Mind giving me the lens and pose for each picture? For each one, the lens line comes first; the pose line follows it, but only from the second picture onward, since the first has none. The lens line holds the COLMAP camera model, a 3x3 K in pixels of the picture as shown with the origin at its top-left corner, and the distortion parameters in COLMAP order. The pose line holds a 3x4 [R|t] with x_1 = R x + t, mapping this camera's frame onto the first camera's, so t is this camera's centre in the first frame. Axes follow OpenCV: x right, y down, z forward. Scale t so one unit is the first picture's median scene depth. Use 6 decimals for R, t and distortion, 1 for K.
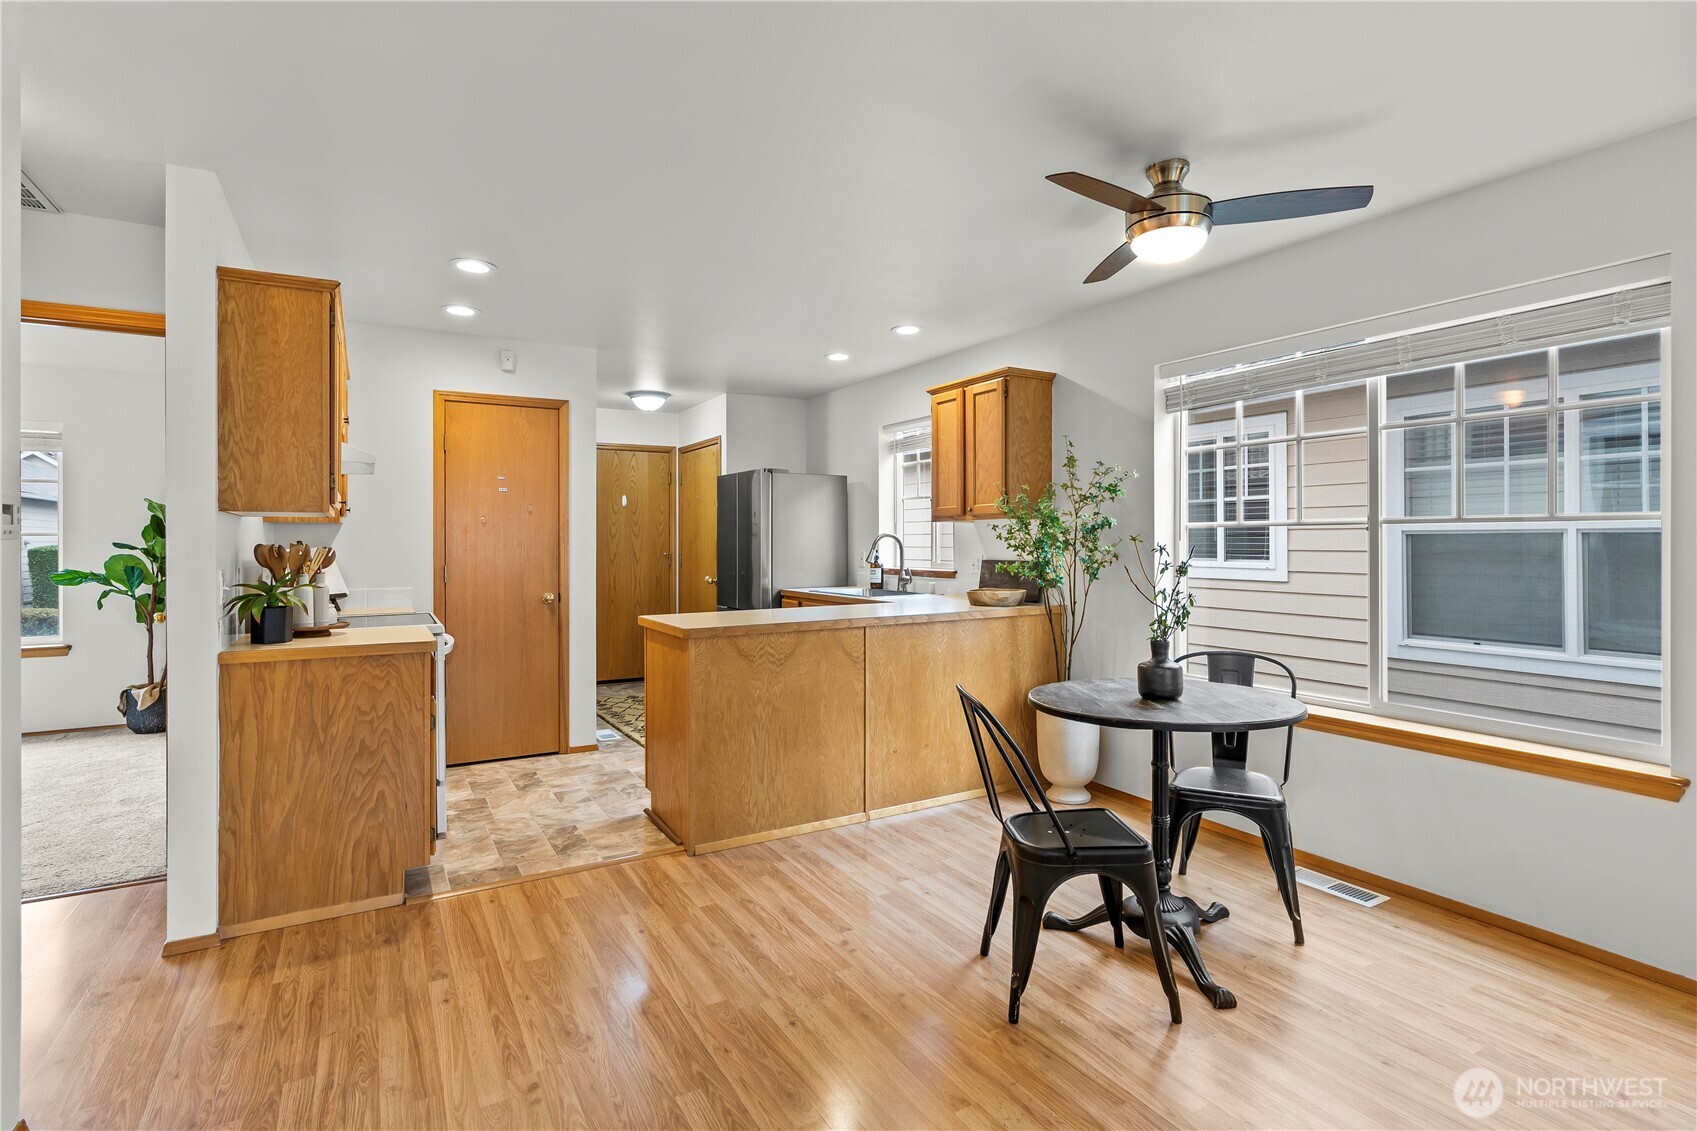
lens RADIAL K [[827.9, 0, 852.6], [0, 827.9, 551.2], [0, 0, 1]] dist [0.000388, 0.000052]
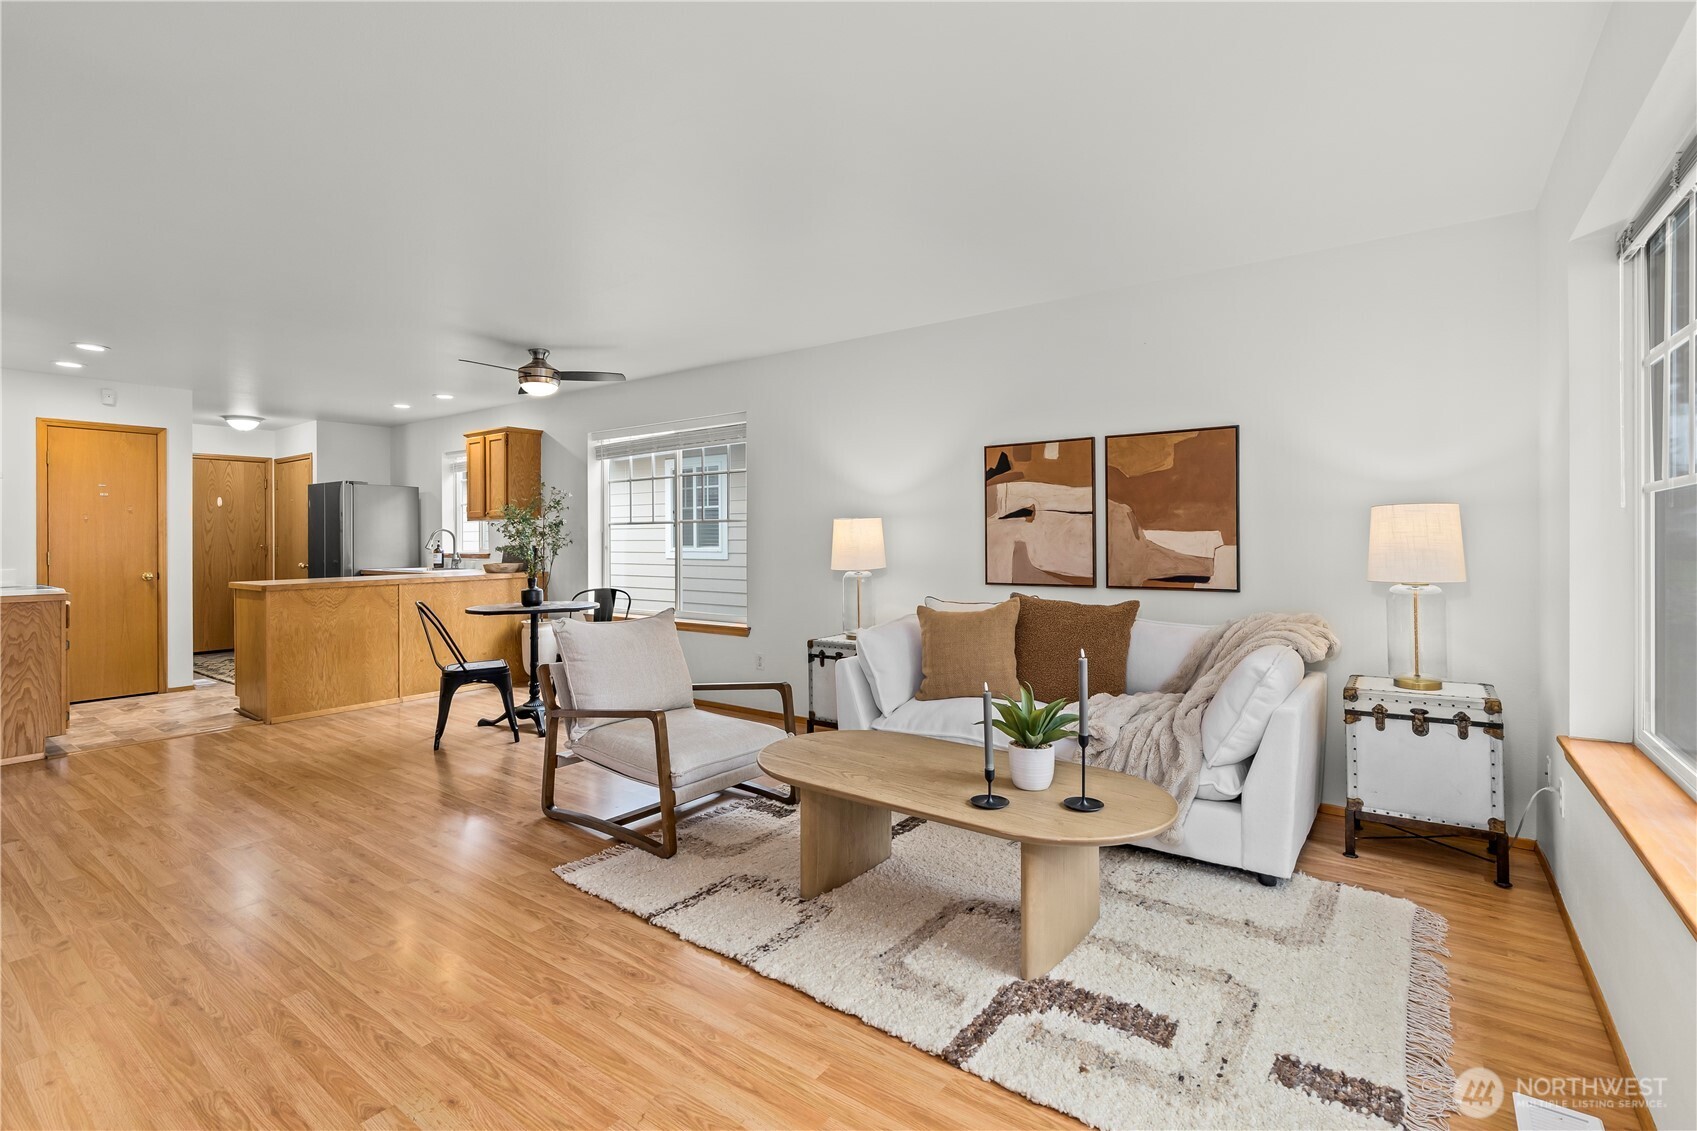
lens RADIAL K [[780.6, 0, 846.6], [0, 780.6, 542.6], [0, 0, 1]] dist [0.000206, 0.001277]
pose [[0.919624, -0.004695, 0.392771, 0.183285], [0.008025, 0.999944, -0.006836, 0.021320], [-0.392717, 0.009439, 0.919611, -0.633789]]
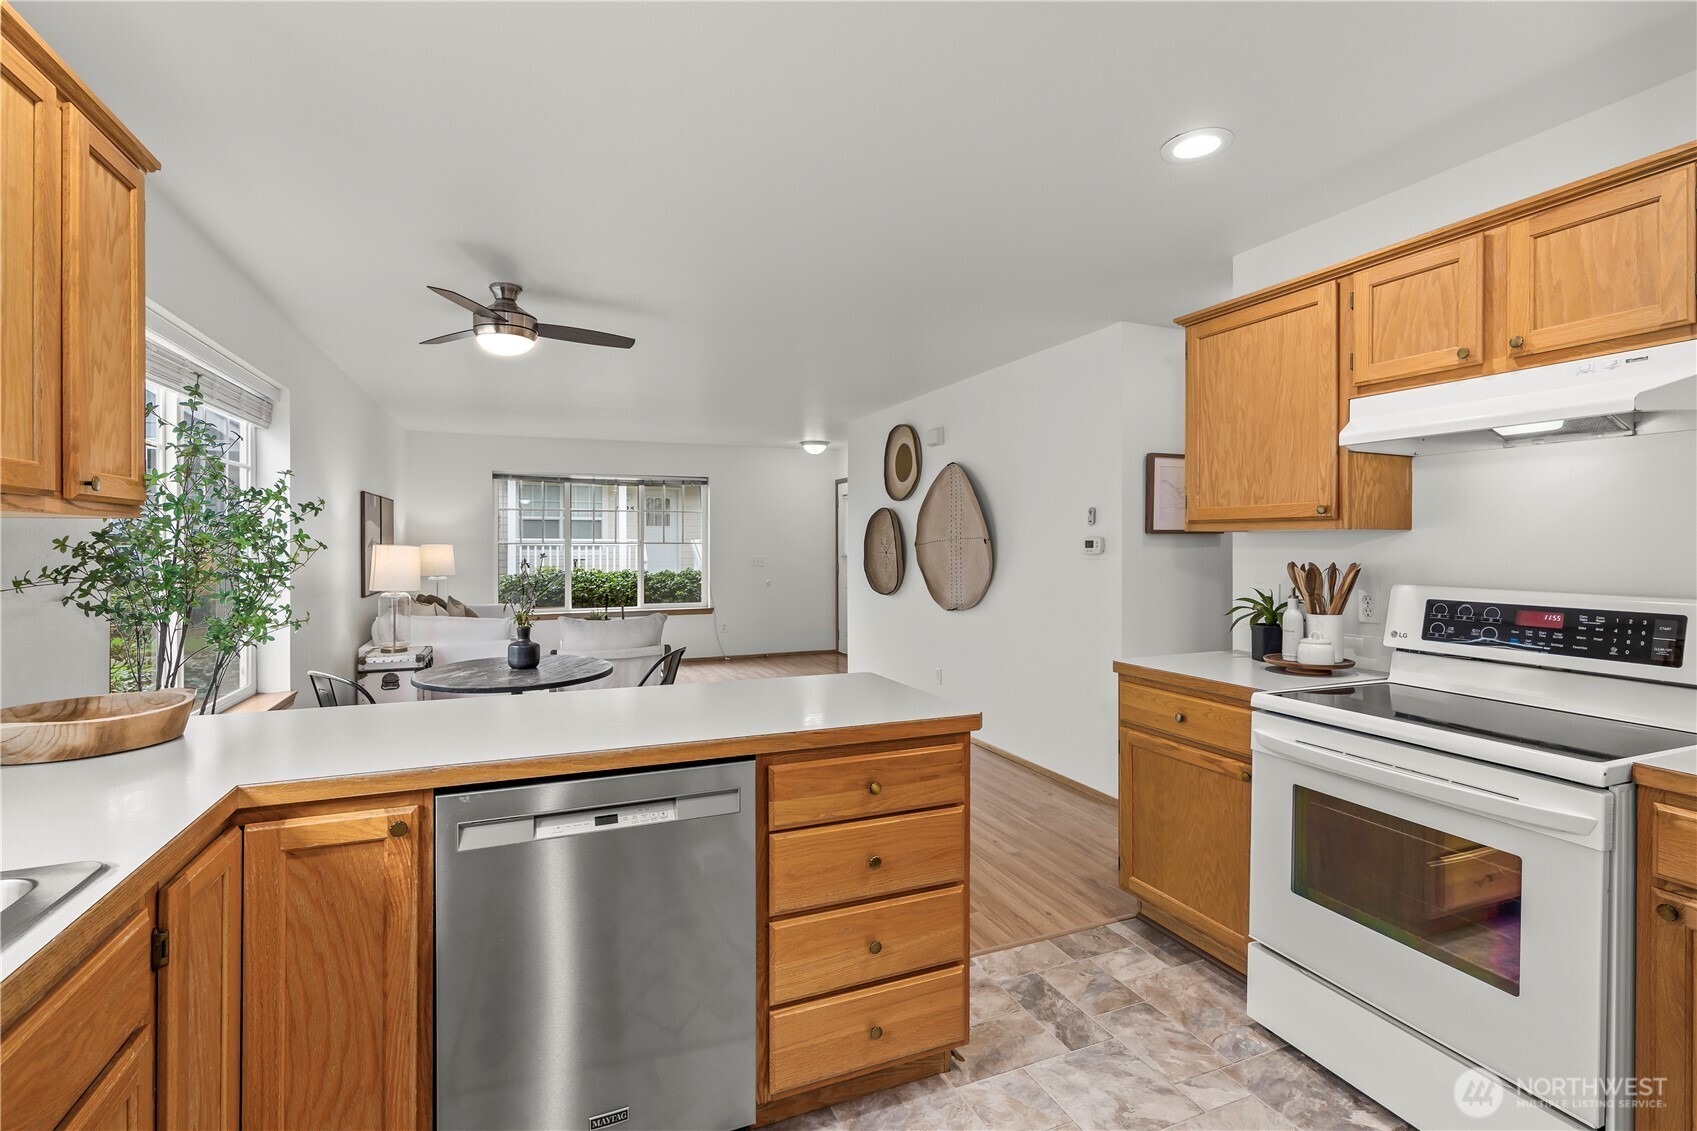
lens RADIAL K [[780.6, 0, 846.6], [0, 780.6, 542.6], [0, 0, 1]] dist [0.000206, 0.001277]
pose [[-0.990714, -0.004832, 0.135880, -0.207666], [-0.003568, 0.999948, 0.009546, -0.024095], [-0.135919, 0.008972, -0.990679, 1.284434]]
